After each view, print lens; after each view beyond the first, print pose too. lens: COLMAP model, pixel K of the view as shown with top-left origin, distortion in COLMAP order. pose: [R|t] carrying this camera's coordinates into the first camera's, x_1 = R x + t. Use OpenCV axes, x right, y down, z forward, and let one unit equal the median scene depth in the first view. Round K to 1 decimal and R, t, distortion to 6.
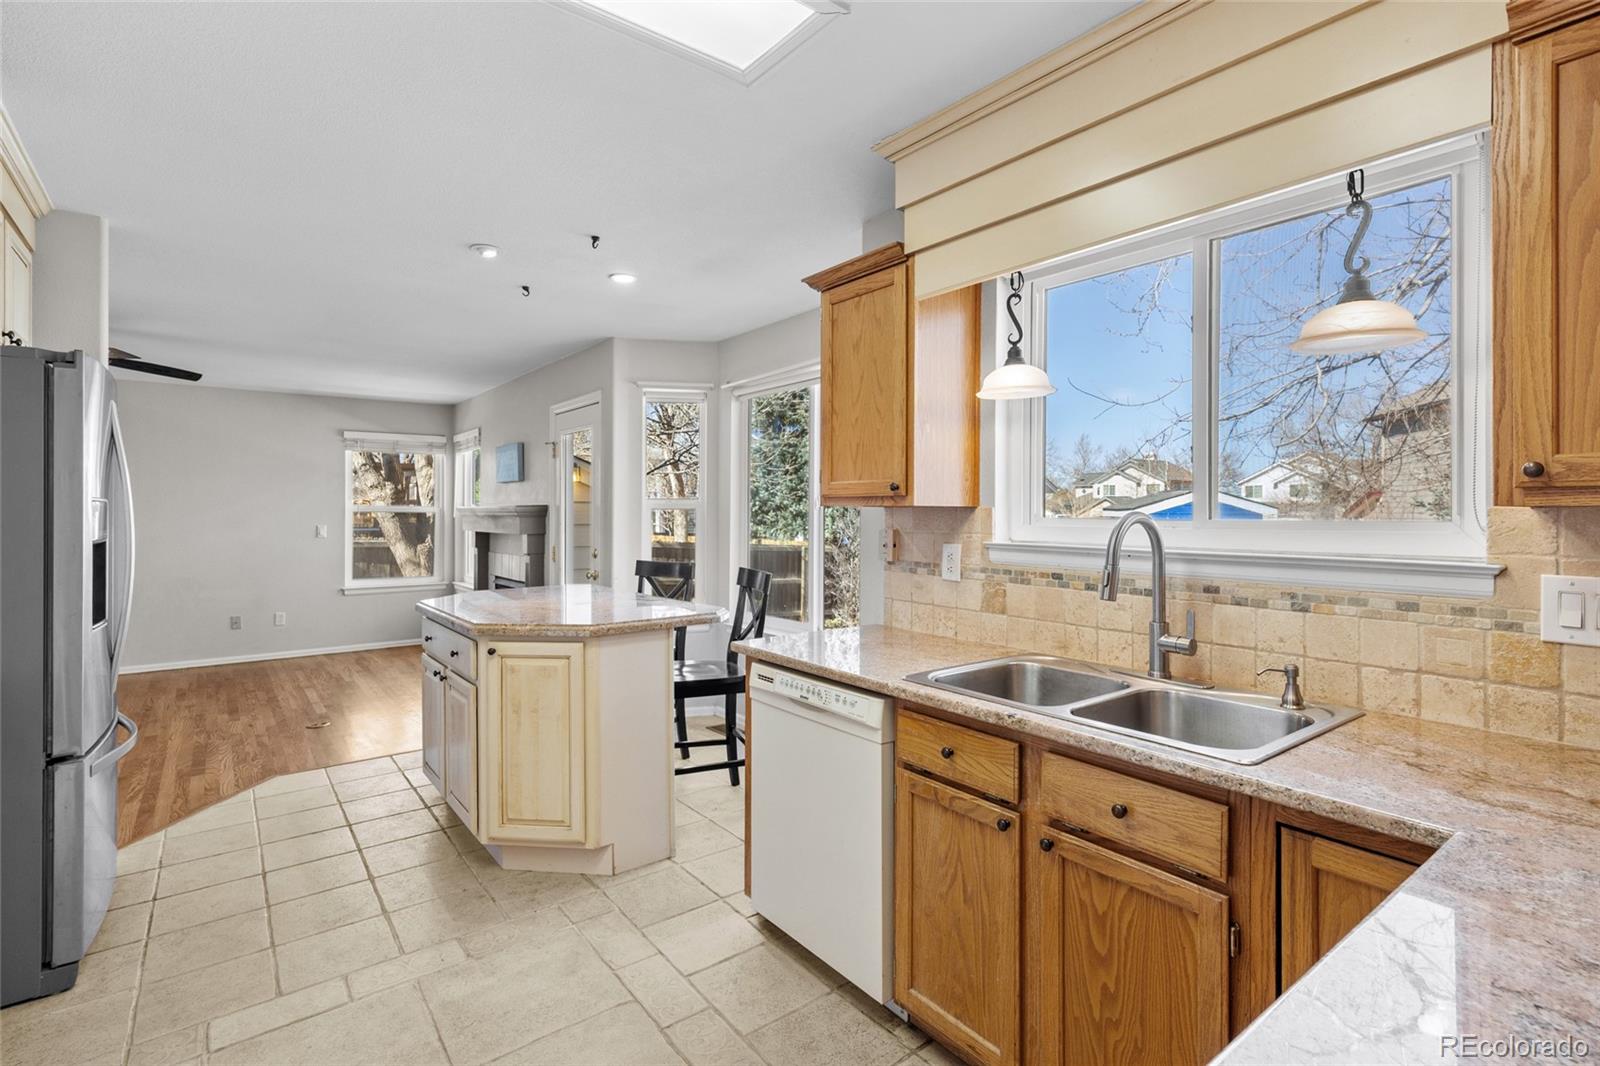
lens RADIAL K [[760.5, 0, 798.9], [0, 760.5, 507.6], [0, 0, 1]] dist [0.003213, 0.000239]
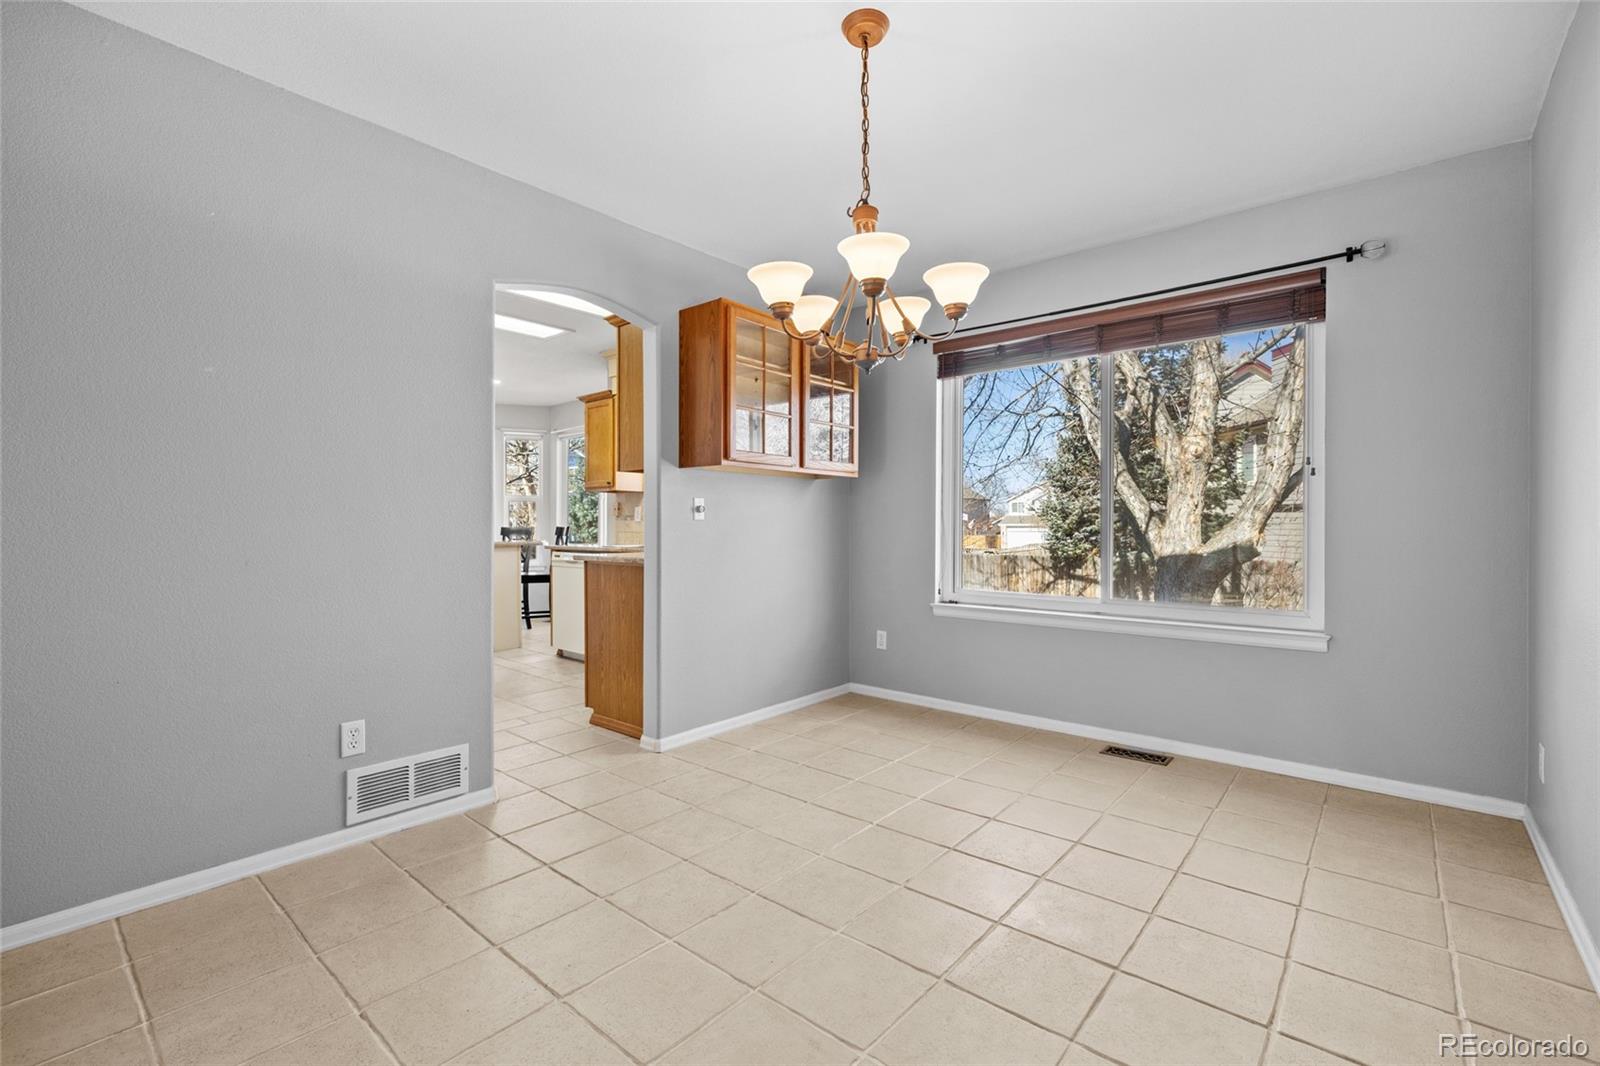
lens RADIAL K [[678.9, 0, 806.5], [0, 678.9, 529.1], [0, 0, 1]] dist [-0.004712, 0.000866]
pose [[0.975363, -0.001204, 0.220601, 0.266783], [-0.000984, 0.999951, 0.009806, 0.105264], [-0.220603, -0.009782, 0.975315, -1.397927]]
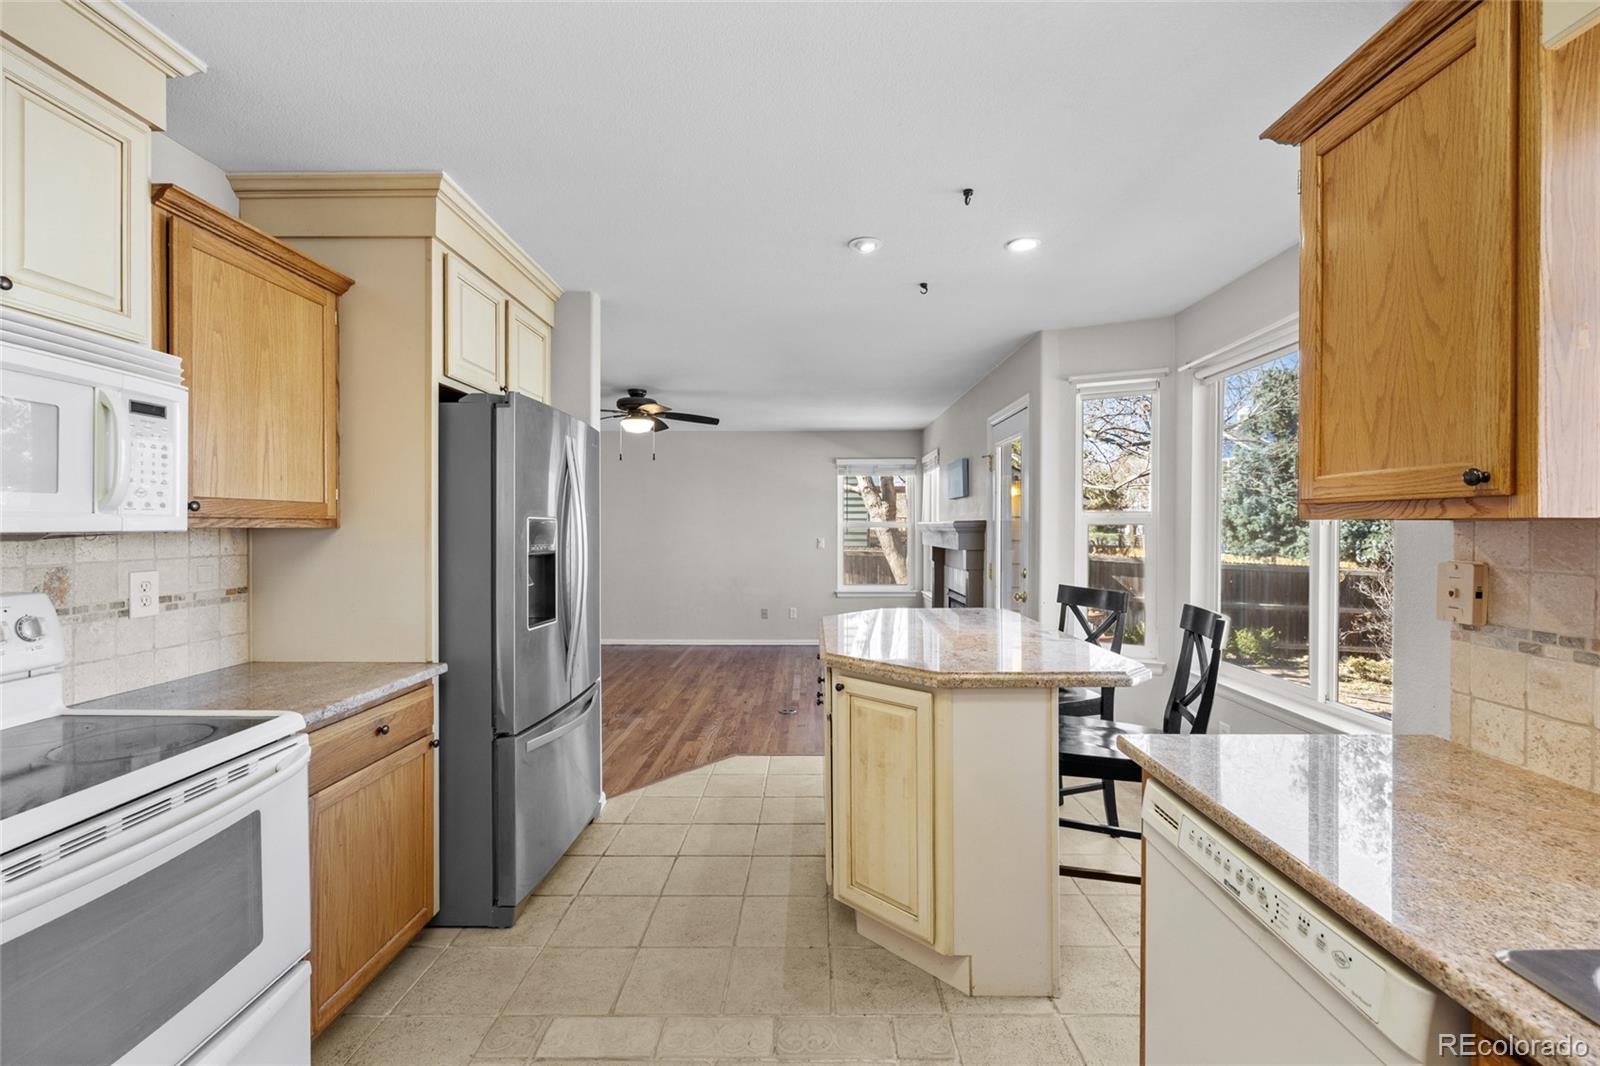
lens RADIAL K [[678.9, 0, 806.5], [0, 678.9, 529.1], [0, 0, 1]] dist [-0.004712, 0.000866]
pose [[0.788083, 0.002265, -0.615564, 0.056001], [0.003498, 0.999961, 0.008158, -0.000092], [0.615558, -0.008583, 0.788044, 0.411266]]
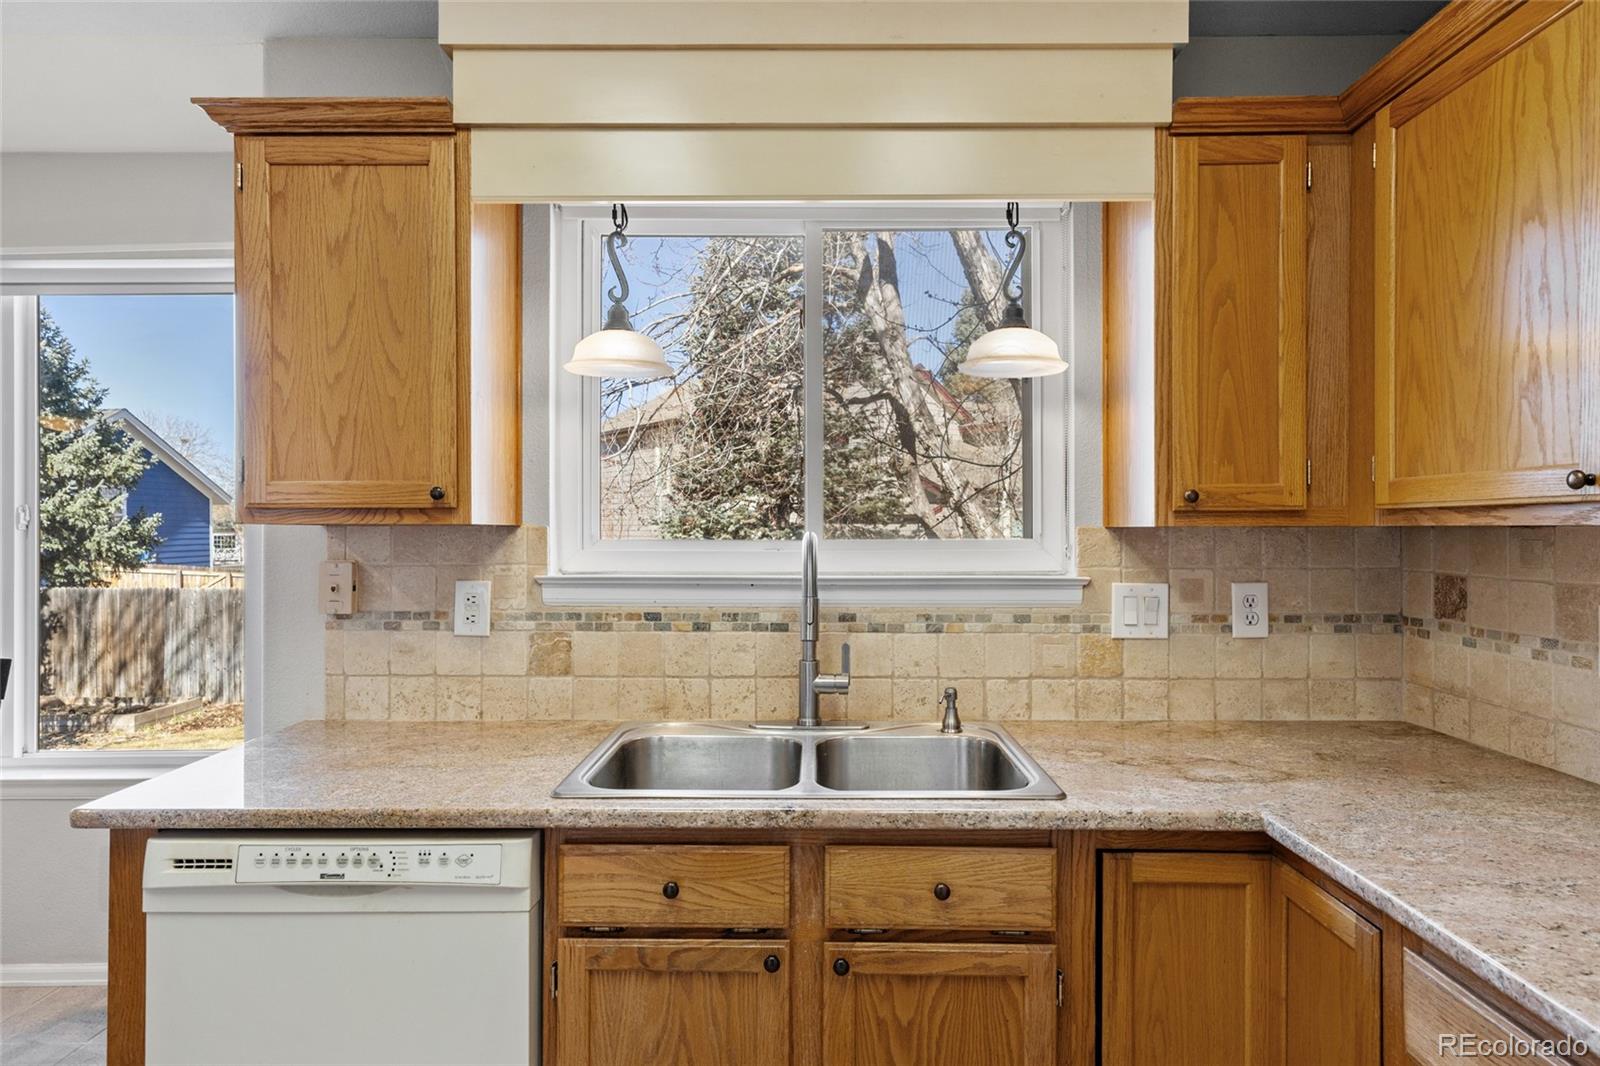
lens RADIAL K [[911.1, 0, 802.1], [0, 911.1, 530.3], [0, 0, 1]] dist [0.010606, 0.001757]
pose [[0.612616, -0.003661, 0.790372, -0.273176], [-0.001607, 0.999981, 0.005877, -0.001908], [-0.790379, -0.004871, 0.612599, 0.300079]]
